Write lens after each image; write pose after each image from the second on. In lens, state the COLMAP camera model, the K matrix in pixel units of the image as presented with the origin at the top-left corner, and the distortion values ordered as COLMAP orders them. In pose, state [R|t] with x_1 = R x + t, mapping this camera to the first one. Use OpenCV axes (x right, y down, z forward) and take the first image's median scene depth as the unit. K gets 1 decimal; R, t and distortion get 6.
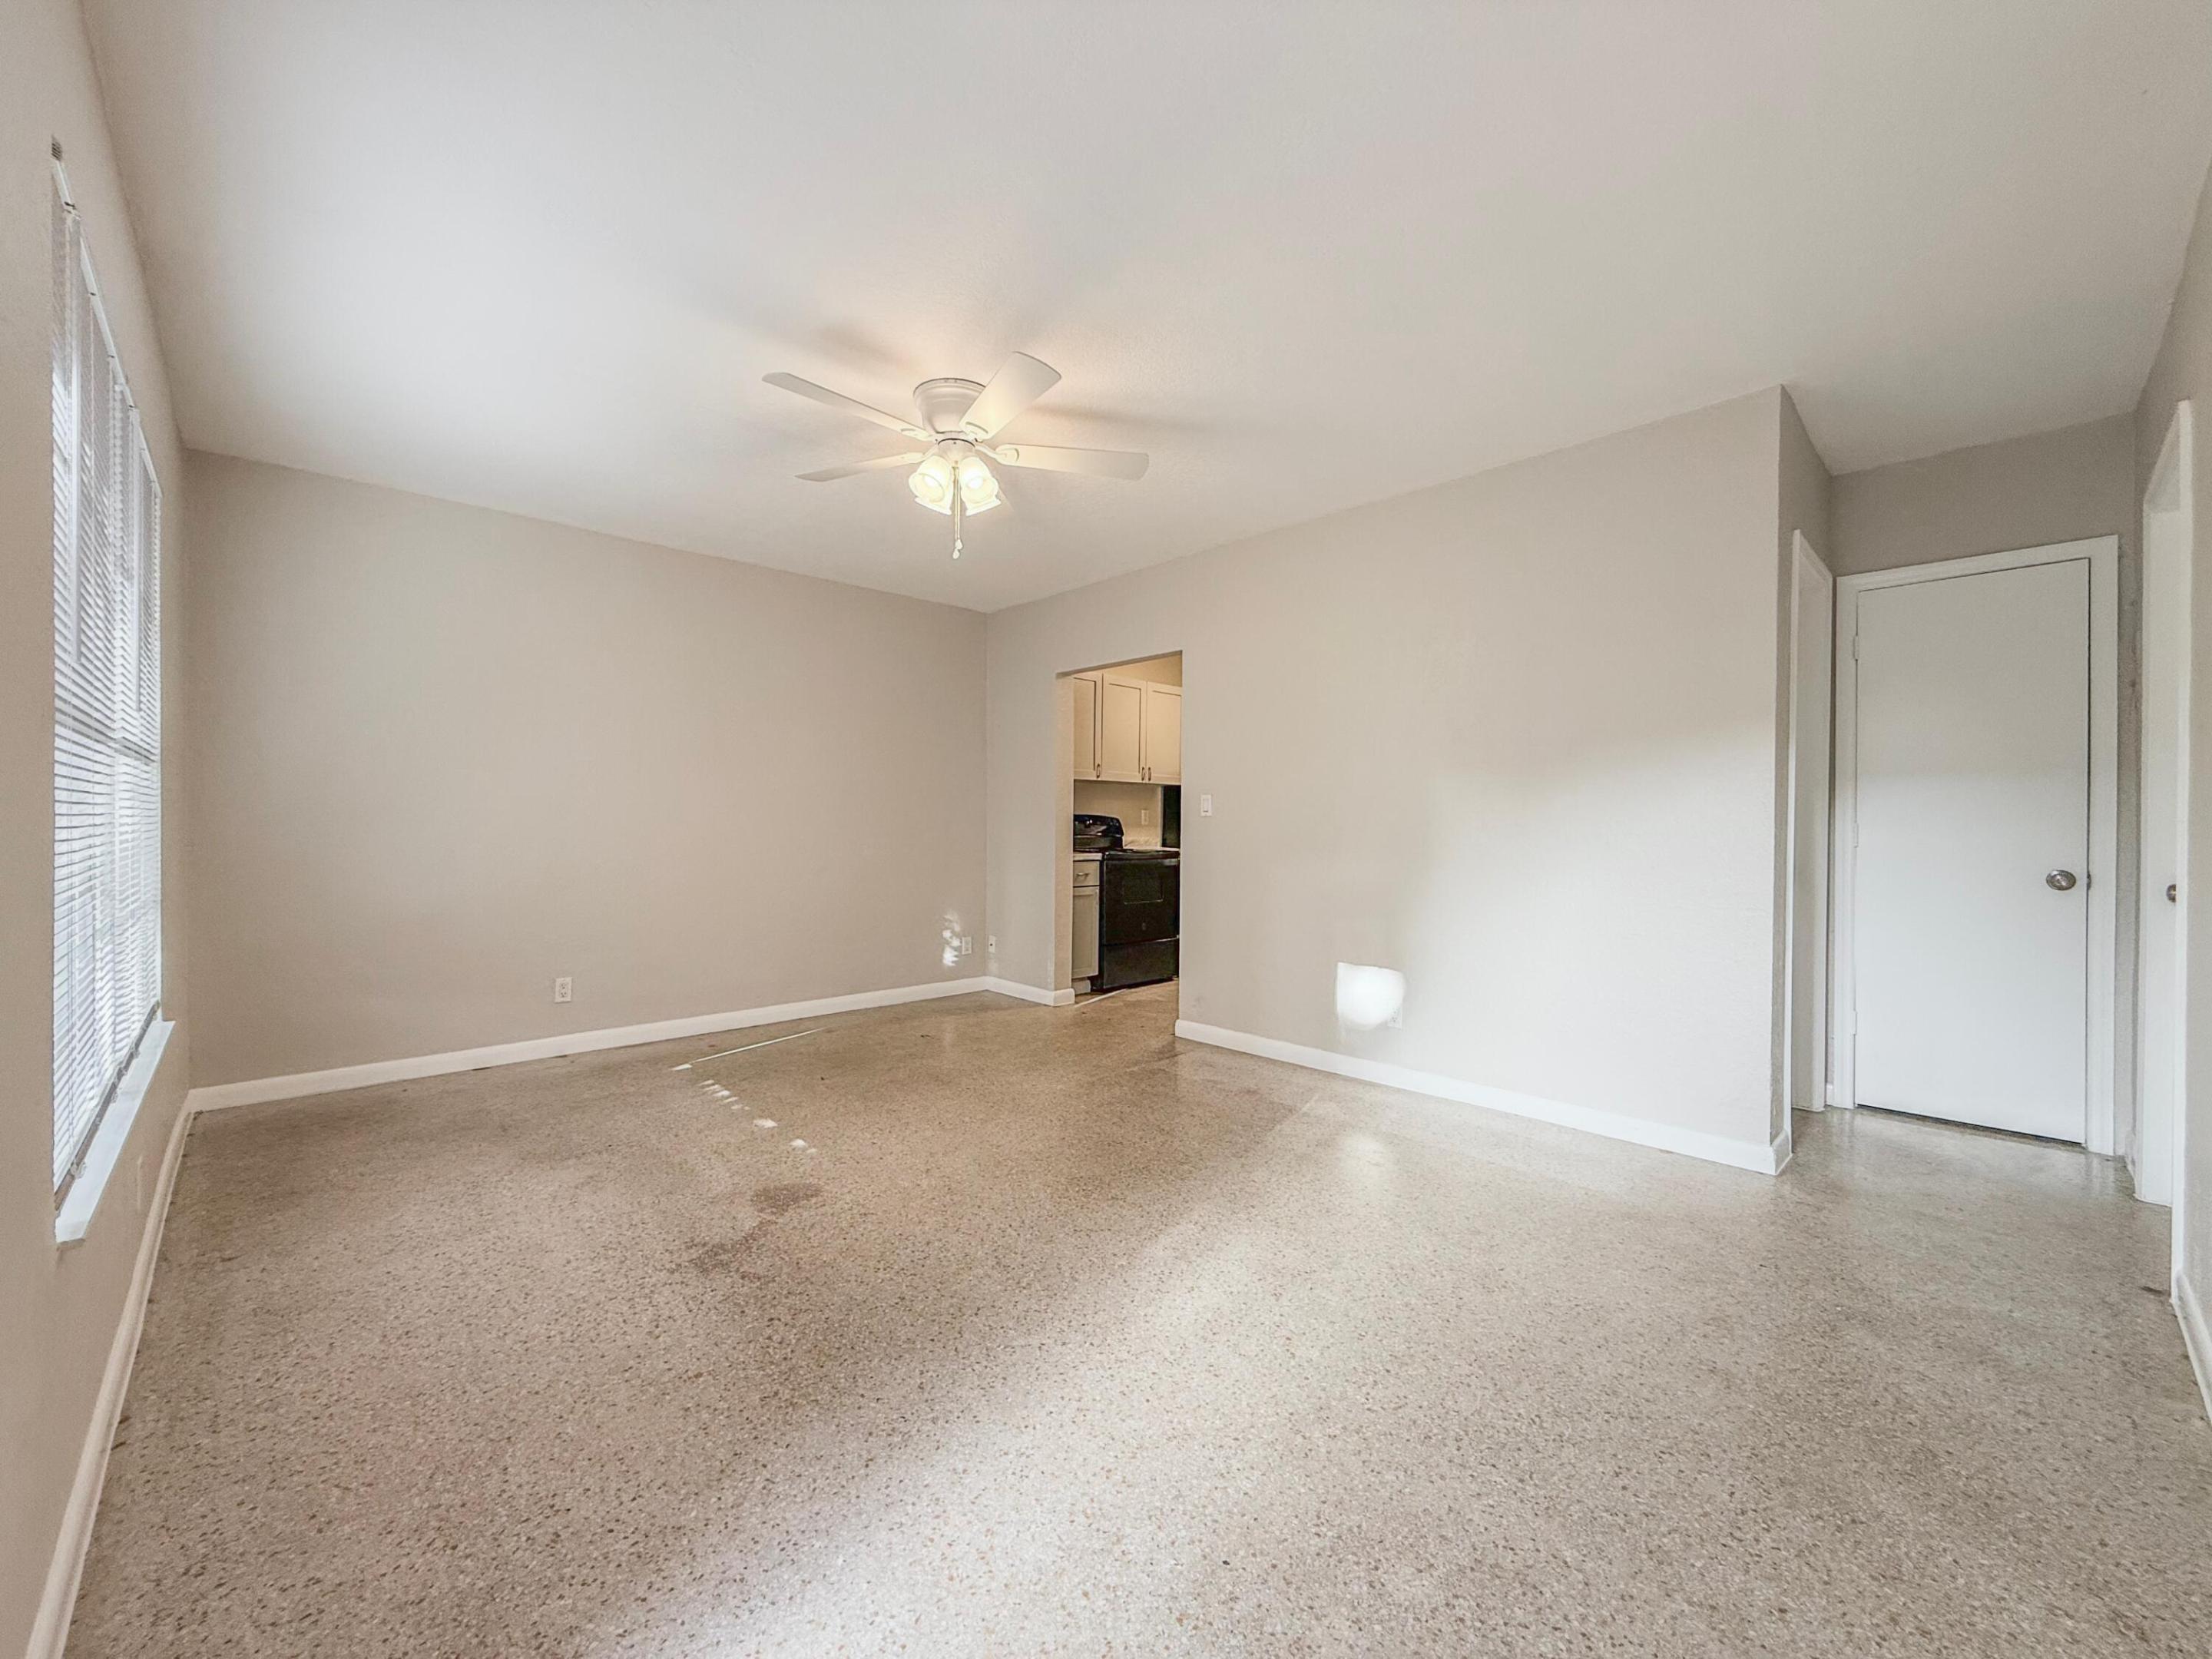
lens RADIAL K [[876.3, 0, 1106.0], [0, 876.3, 829.5], [0, 0, 1]] dist [0.000668, 0.000323]
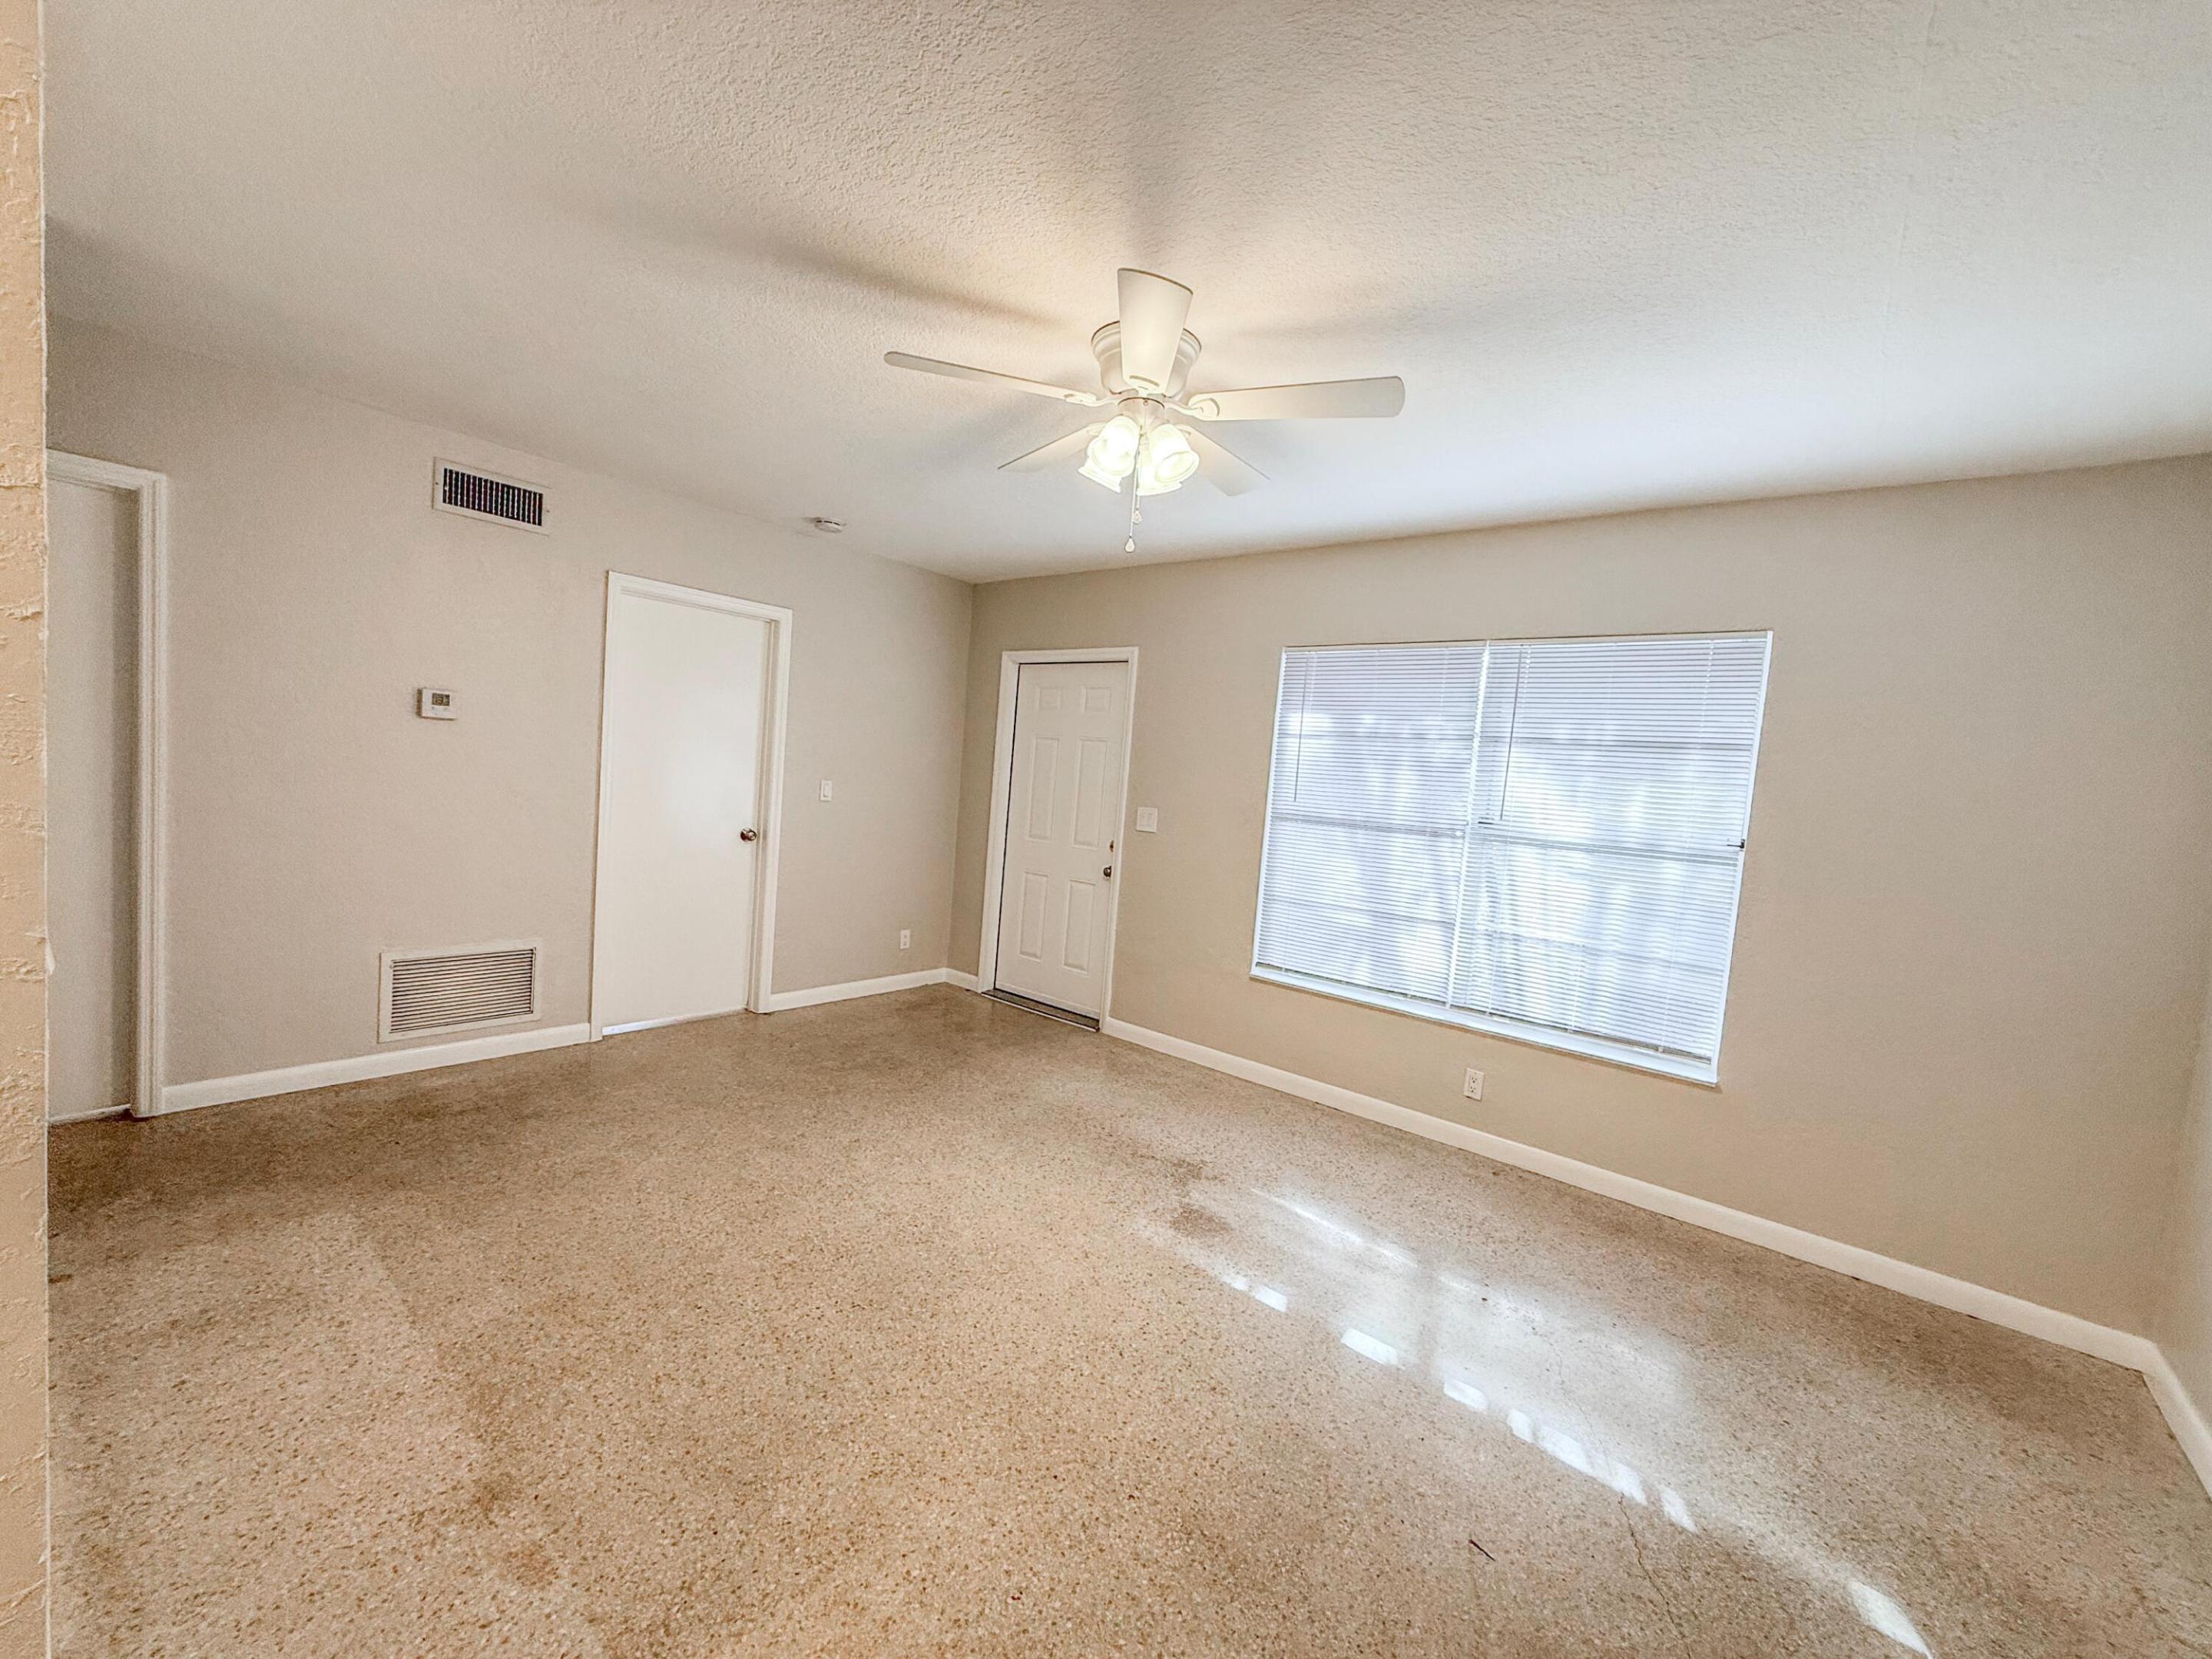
lens RADIAL K [[884.9, 0, 1110.5], [0, 884.9, 835.2], [0, 0, 1]] dist [-0.000425, 0.000211]
pose [[-0.988998, -0.077904, -0.125750, -0.076130], [-0.087621, 0.993425, 0.073681, -0.113878], [0.119183, 0.083889, -0.989322, 1.836732]]
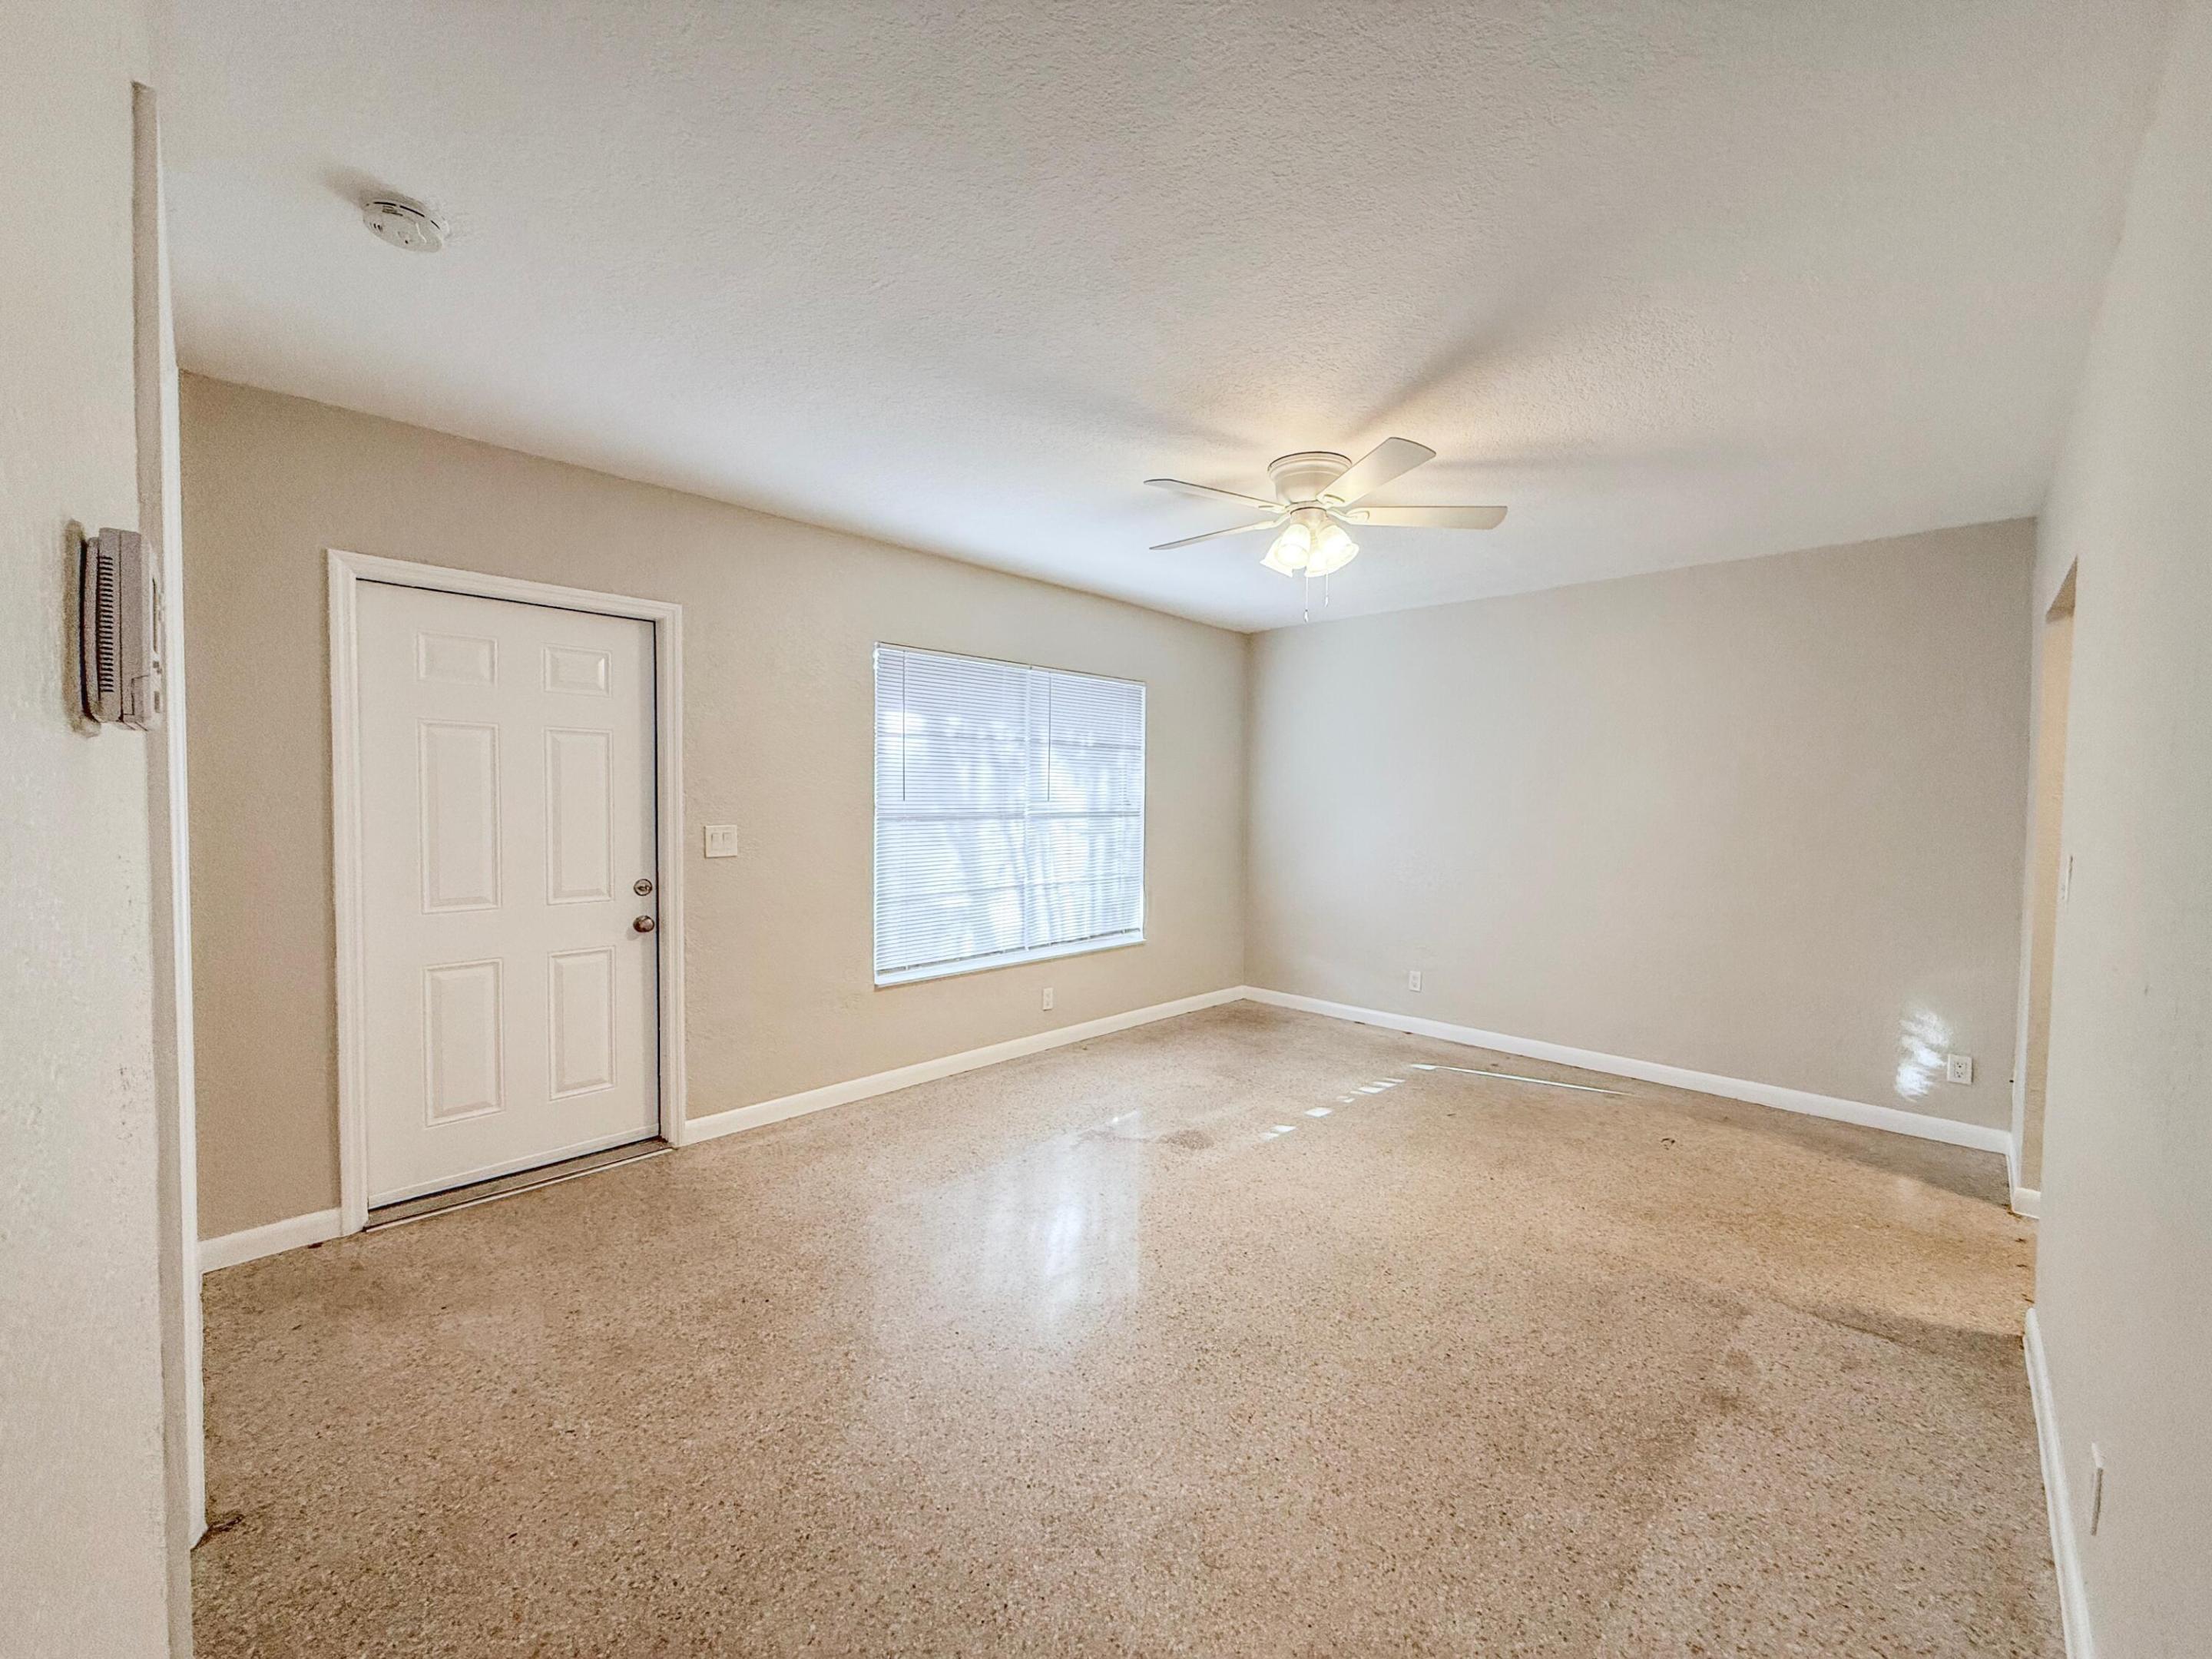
lens RADIAL K [[876.3, 0, 1106.0], [0, 876.3, 829.5], [0, 0, 1]] dist [0.000668, 0.000323]
pose [[0.038612, 0.031958, -0.998743, 0.882141], [-0.019866, 0.999315, 0.031208, -0.092824], [0.999057, 0.018636, 0.039220, 0.733631]]
